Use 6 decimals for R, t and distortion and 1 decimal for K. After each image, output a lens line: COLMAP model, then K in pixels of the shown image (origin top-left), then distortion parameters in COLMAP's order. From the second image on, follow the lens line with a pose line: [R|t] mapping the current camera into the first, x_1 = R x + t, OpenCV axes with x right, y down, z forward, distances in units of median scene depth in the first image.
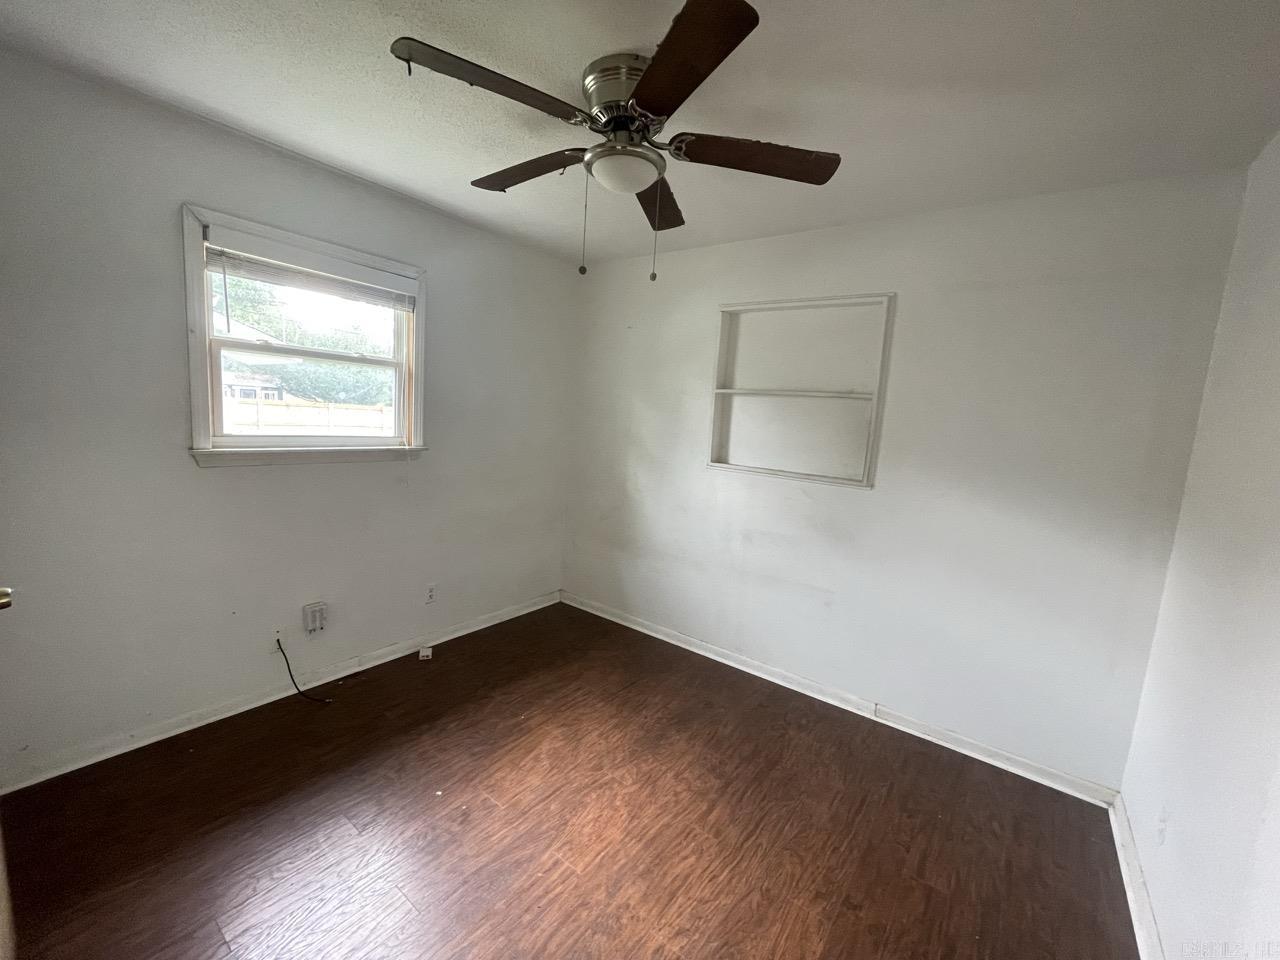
lens RADIAL K [[518.9, 0, 639.7], [0, 518.9, 482.7], [0, 0, 1]] dist [0.000019, 0.000197]
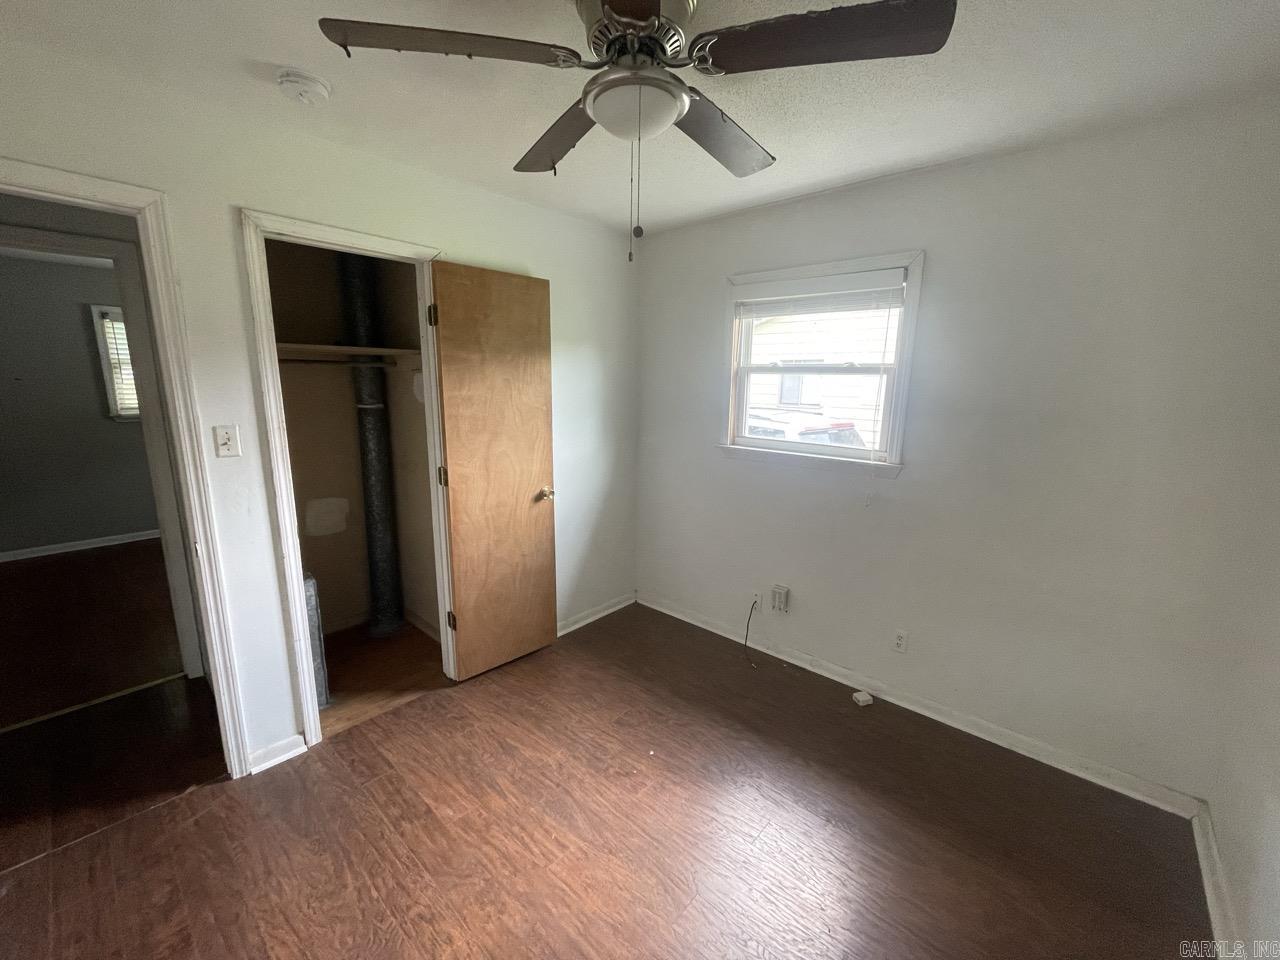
lens RADIAL K [[518.9, 0, 639.7], [0, 518.9, 482.7], [0, 0, 1]] dist [0.000019, 0.000197]
pose [[-0.087393, 0.127008, -0.988044, 0.720199], [-0.156729, 0.977734, 0.139545, -0.147191], [0.983768, 0.167050, -0.065542, 1.026838]]
